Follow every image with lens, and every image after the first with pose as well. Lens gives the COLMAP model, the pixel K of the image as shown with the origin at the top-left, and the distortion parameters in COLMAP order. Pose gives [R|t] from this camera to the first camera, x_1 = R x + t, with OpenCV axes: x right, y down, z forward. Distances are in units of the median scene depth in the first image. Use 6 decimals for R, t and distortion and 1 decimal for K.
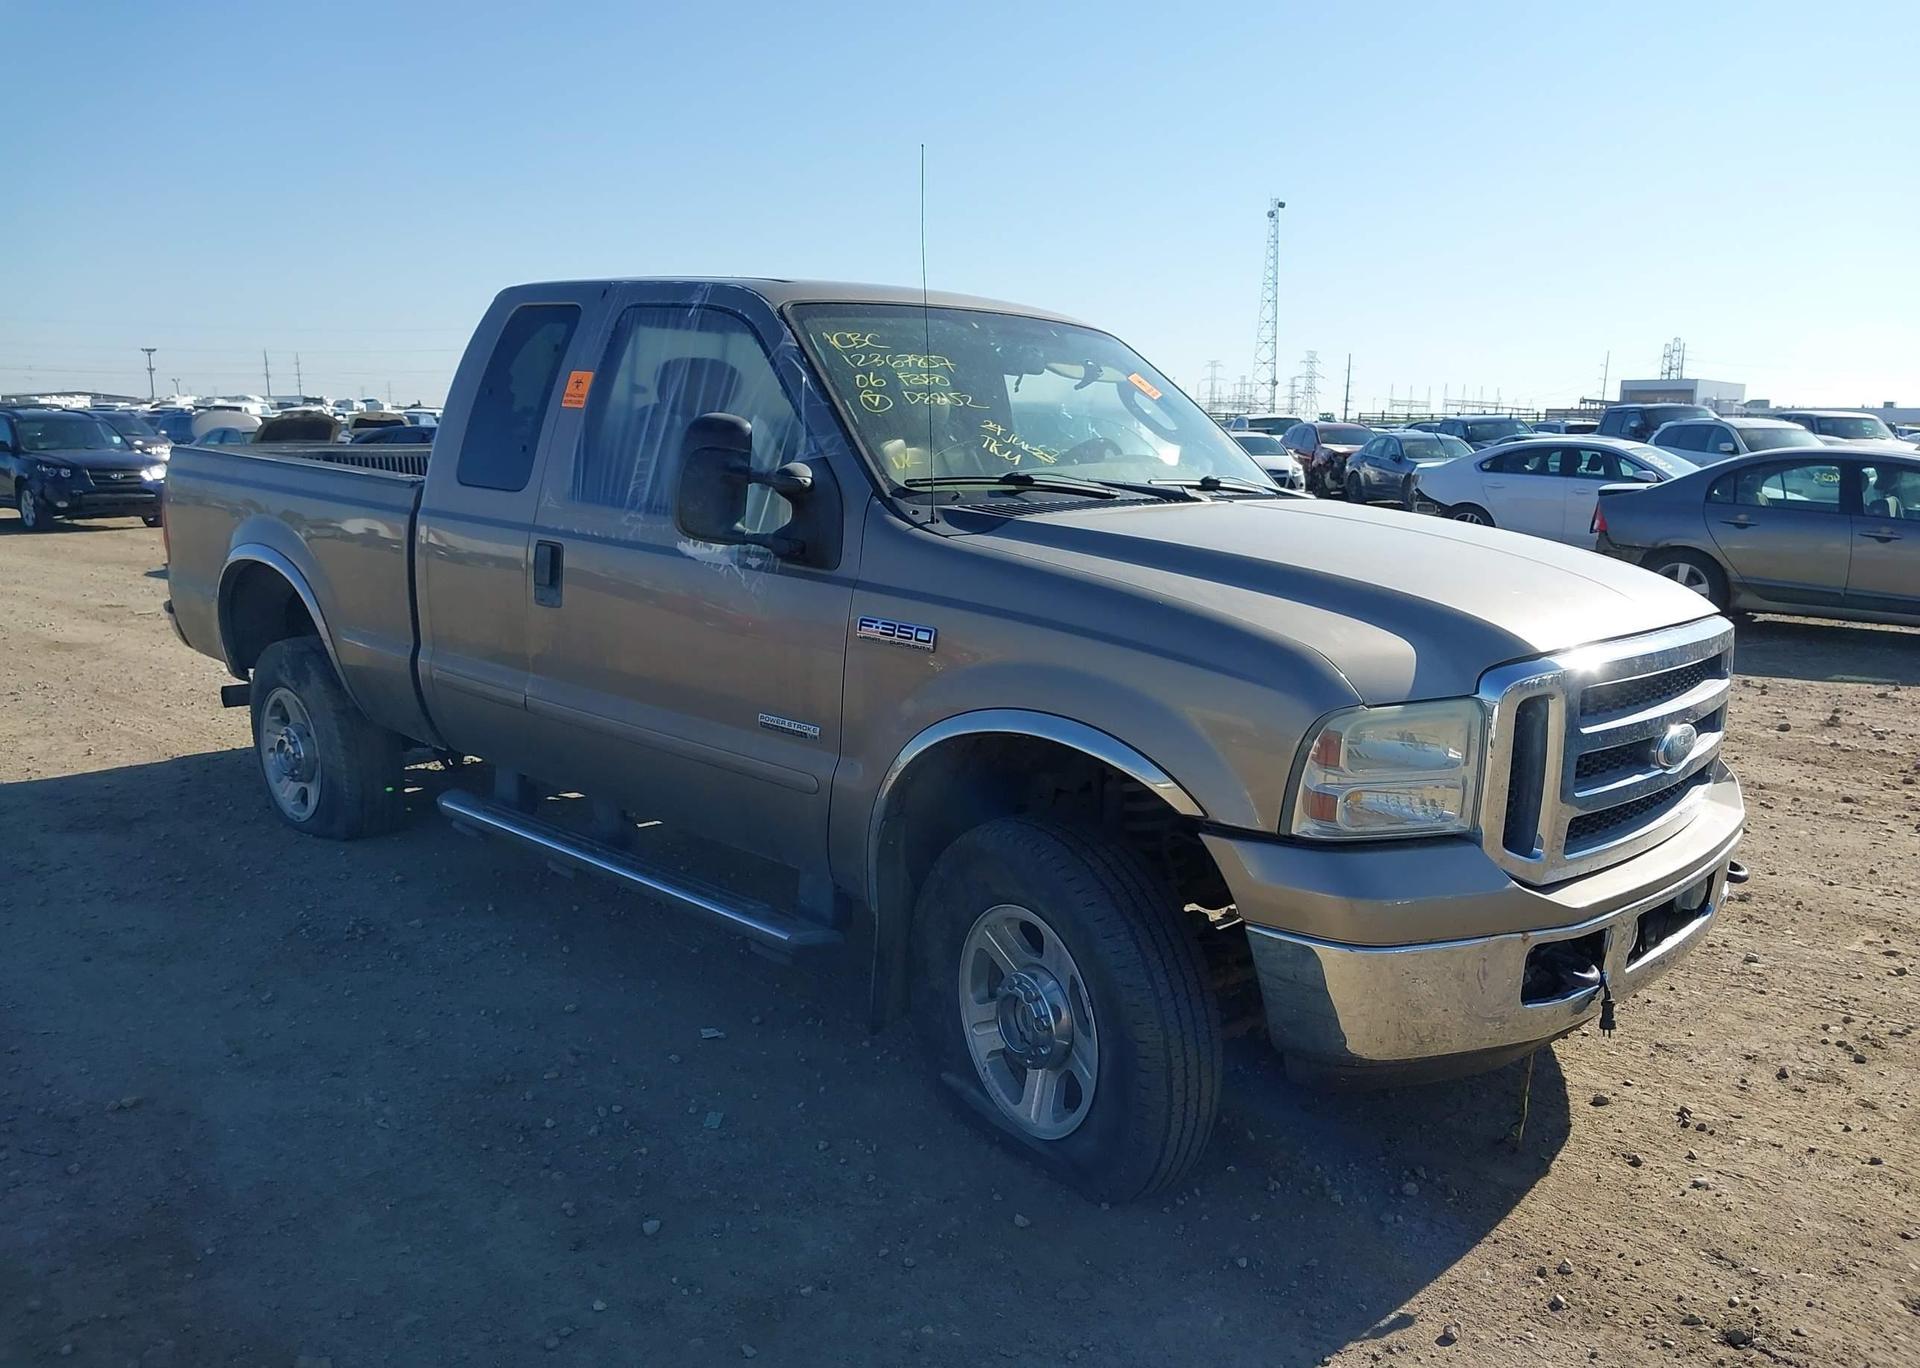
lens RADIAL K [[1505.2, 0, 958.9], [0, 1505.2, 694.2], [0, 0, 1]] dist [0.053546, -0.082136]
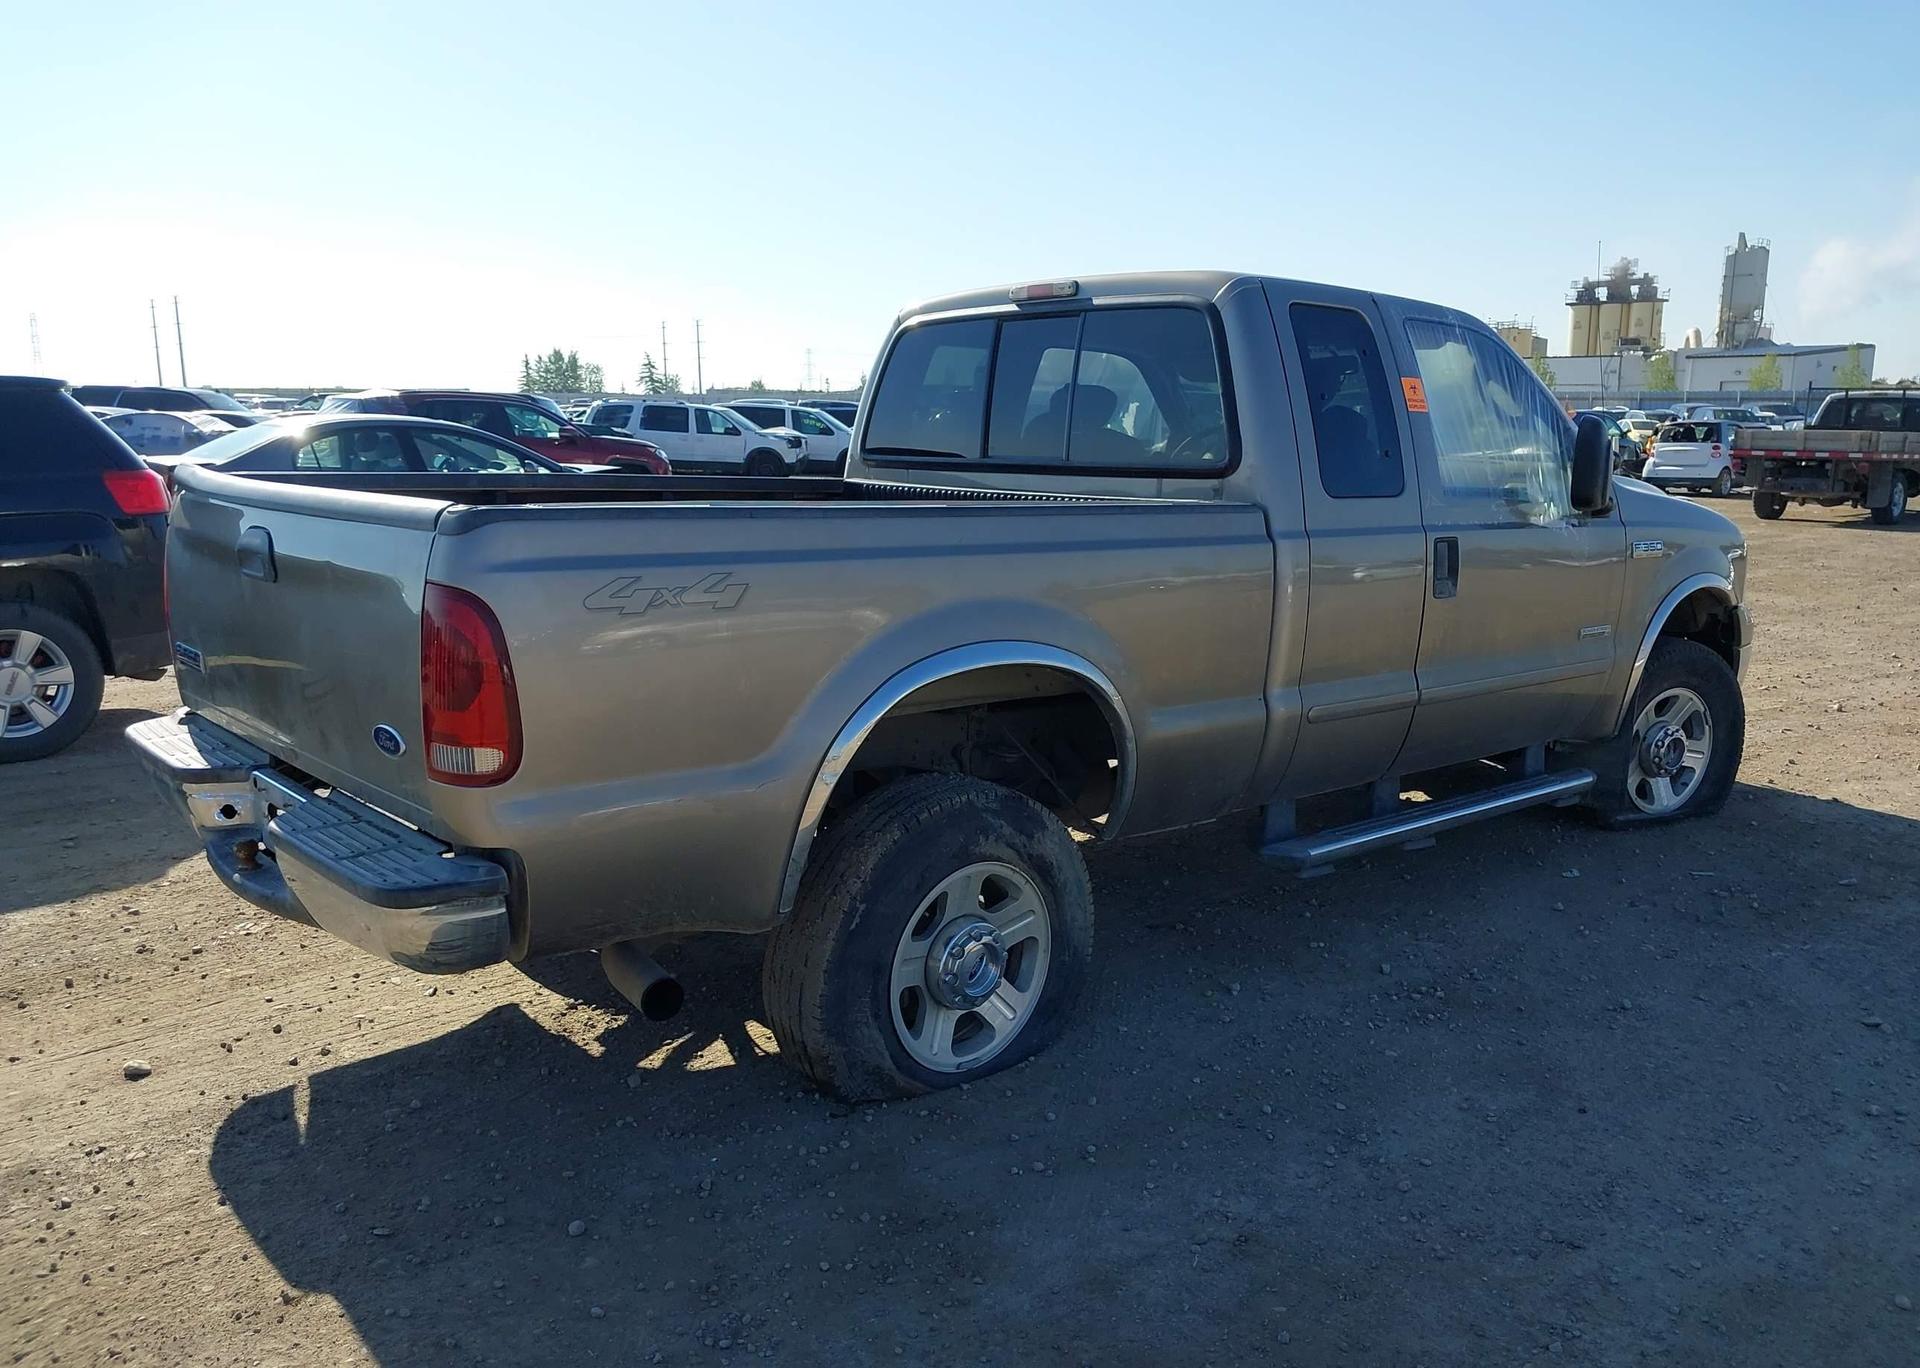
lens RADIAL K [[1505.2, 0, 967.9], [0, 1505.2, 720.1], [0, 0, 1]] dist [0.053546, -0.082136]
pose [[0.106754, -0.219595, 0.969733, -1.444017], [0.172763, 0.964567, 0.199407, -0.261075], [-0.979161, 0.146246, 0.140909, 1.259495]]
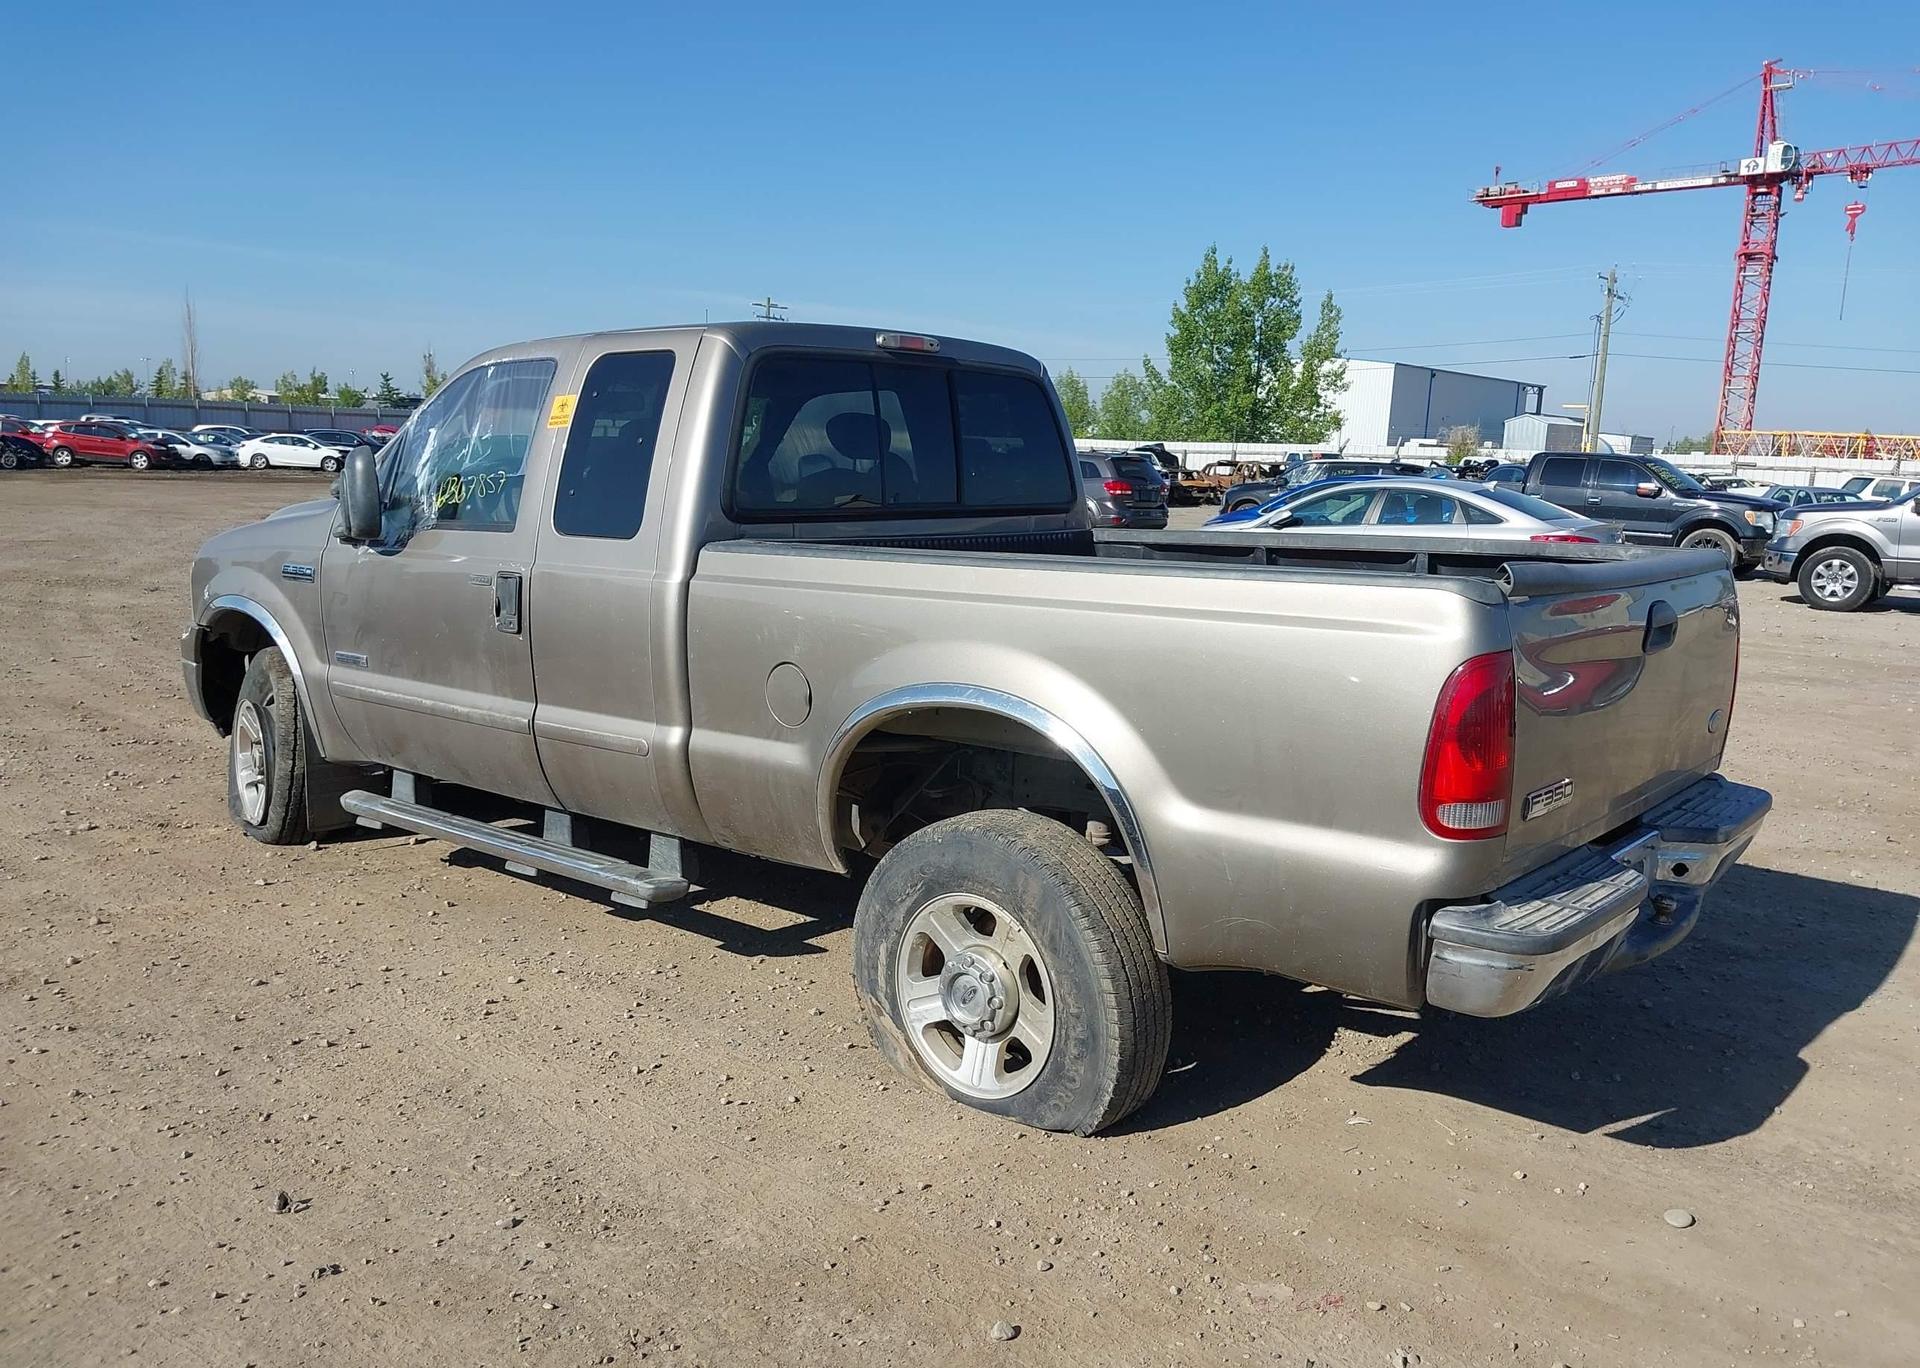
lens RADIAL K [[1505.2, 0, 976.3], [0, 1505.2, 719.4], [0, 0, 1]] dist [0.053546, -0.082136]
pose [[-0.997242, -0.044117, -0.059680, -0.232115], [-0.062166, 0.935801, 0.347005, -0.478449], [0.040540, 0.349758, -0.935962, 2.554242]]
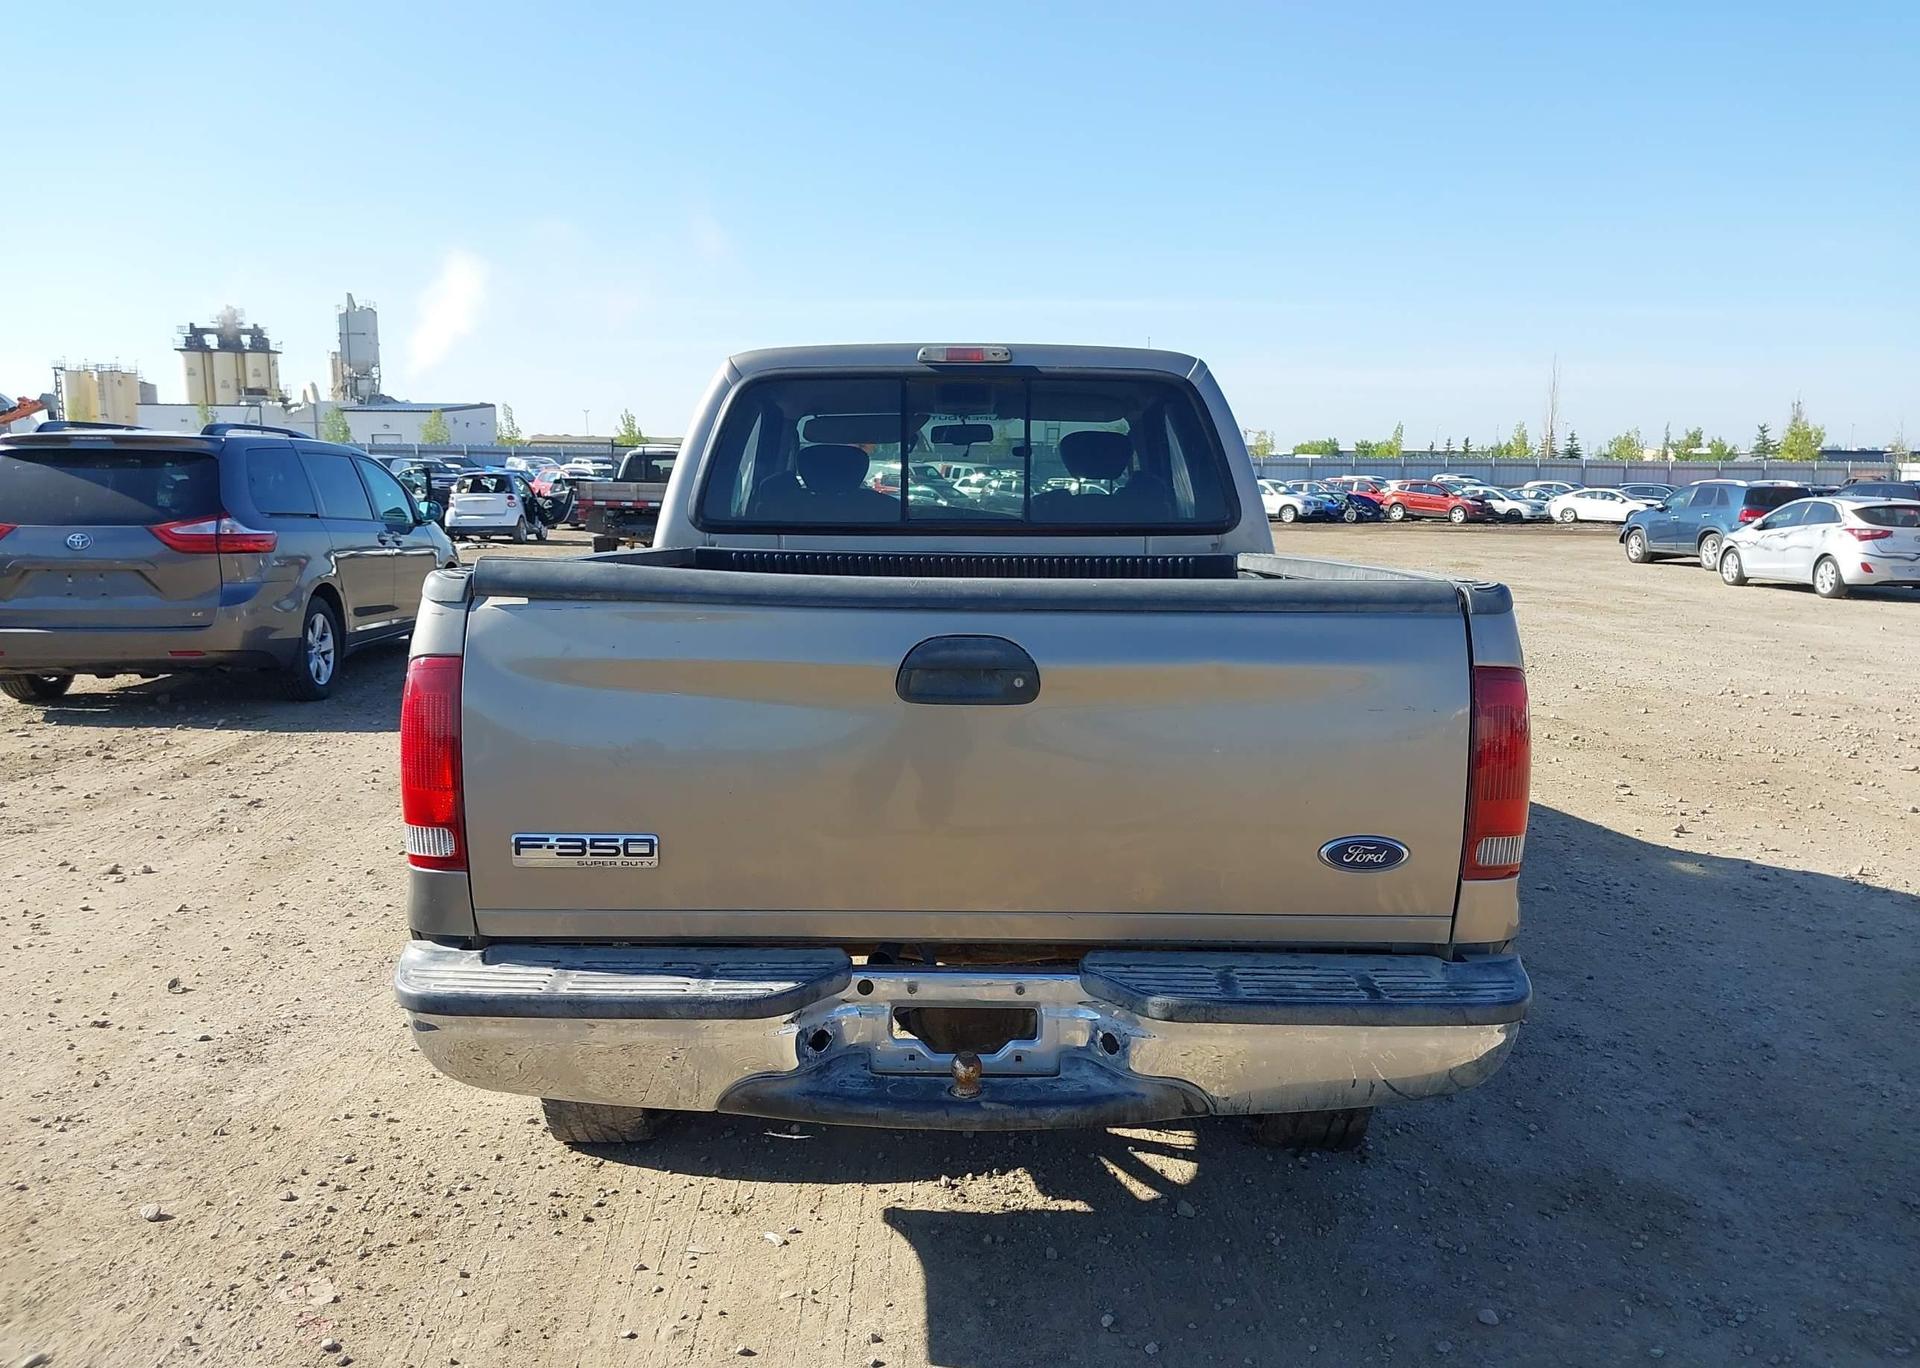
lens RADIAL K [[1505.2, 0, 975.5], [0, 1505.2, 697.1], [0, 0, 1]] dist [0.053546, -0.082136]
pose [[-0.681735, -0.136479, 0.718757, -1.117195], [0.103552, 0.954554, 0.279470, -0.411150], [-0.724234, 0.264953, -0.636620, 2.128468]]
